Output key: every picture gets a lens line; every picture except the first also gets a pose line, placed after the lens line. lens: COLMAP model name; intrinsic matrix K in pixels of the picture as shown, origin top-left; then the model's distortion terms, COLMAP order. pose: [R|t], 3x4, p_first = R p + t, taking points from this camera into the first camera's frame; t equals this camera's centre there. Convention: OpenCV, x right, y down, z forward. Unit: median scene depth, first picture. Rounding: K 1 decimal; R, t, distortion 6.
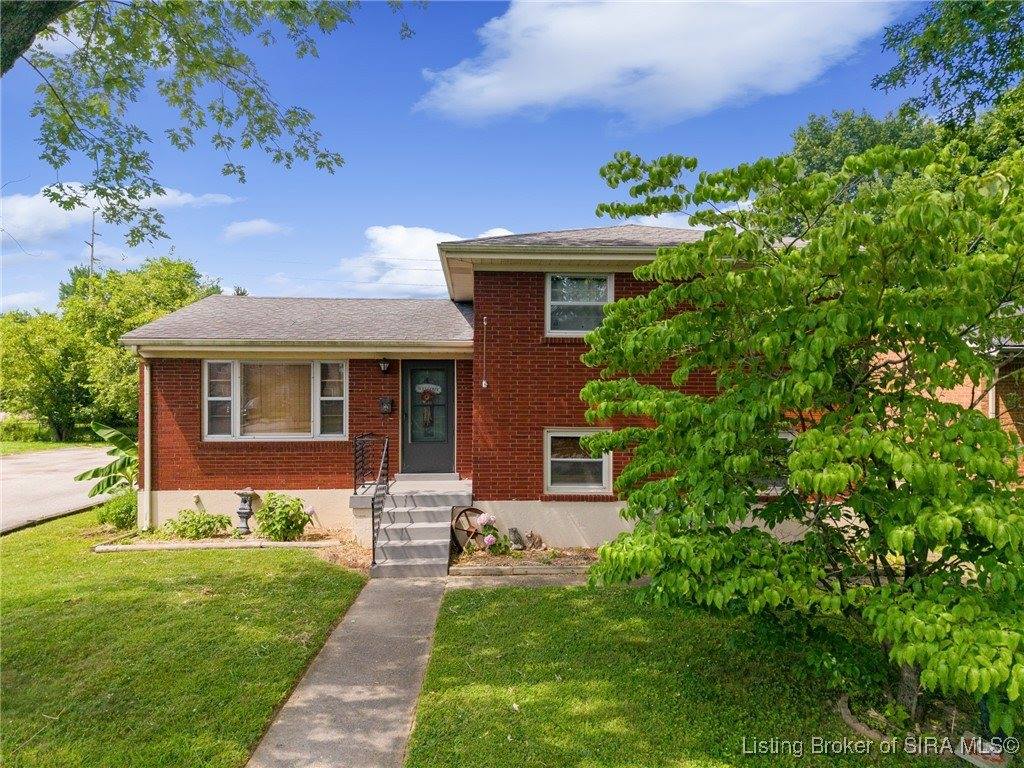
lens RADIAL K [[716.9, 0, 512.0], [0, 716.9, 384.0], [0, 0, 1]] dist [0.001188, -0.002093]
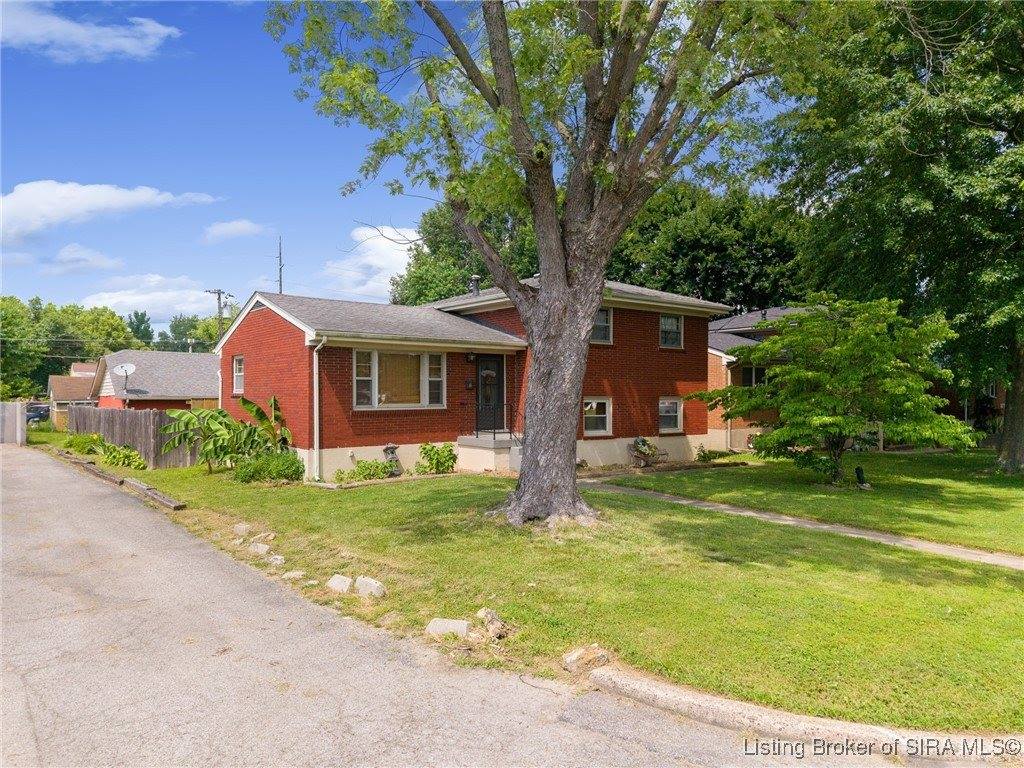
lens RADIAL K [[716.9, 0, 512.0], [0, 716.9, 384.0], [0, 0, 1]] dist [0.001188, -0.002093]
pose [[0.799444, 0.006967, 0.600700, -1.008758], [-0.013747, 0.999883, 0.006698, 0.018925], [-0.600583, -0.013613, 0.799447, -0.227715]]
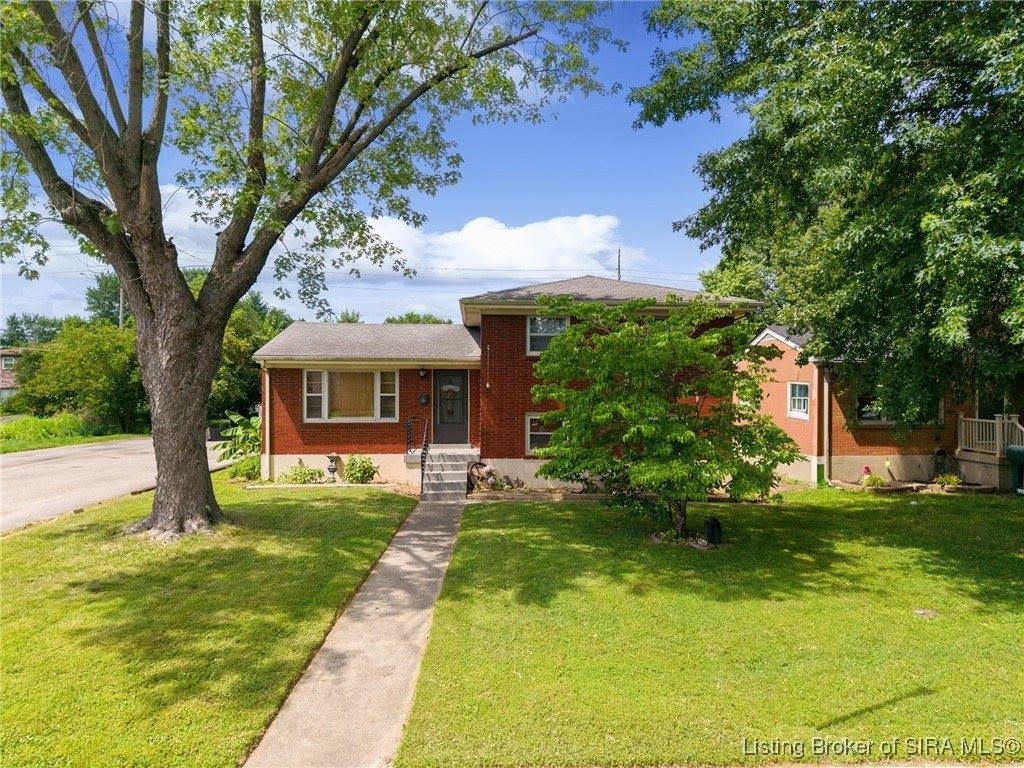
lens RADIAL K [[684.2, 0, 515.1], [0, 684.2, 388.5], [0, 0, 1]] dist [0.043535, -0.059848]
pose [[0.999994, 0.001264, 0.003221, 0.015462], [-0.001286, 0.999976, 0.006771, -0.003280], [-0.003212, -0.006775, 0.999972, -0.474028]]
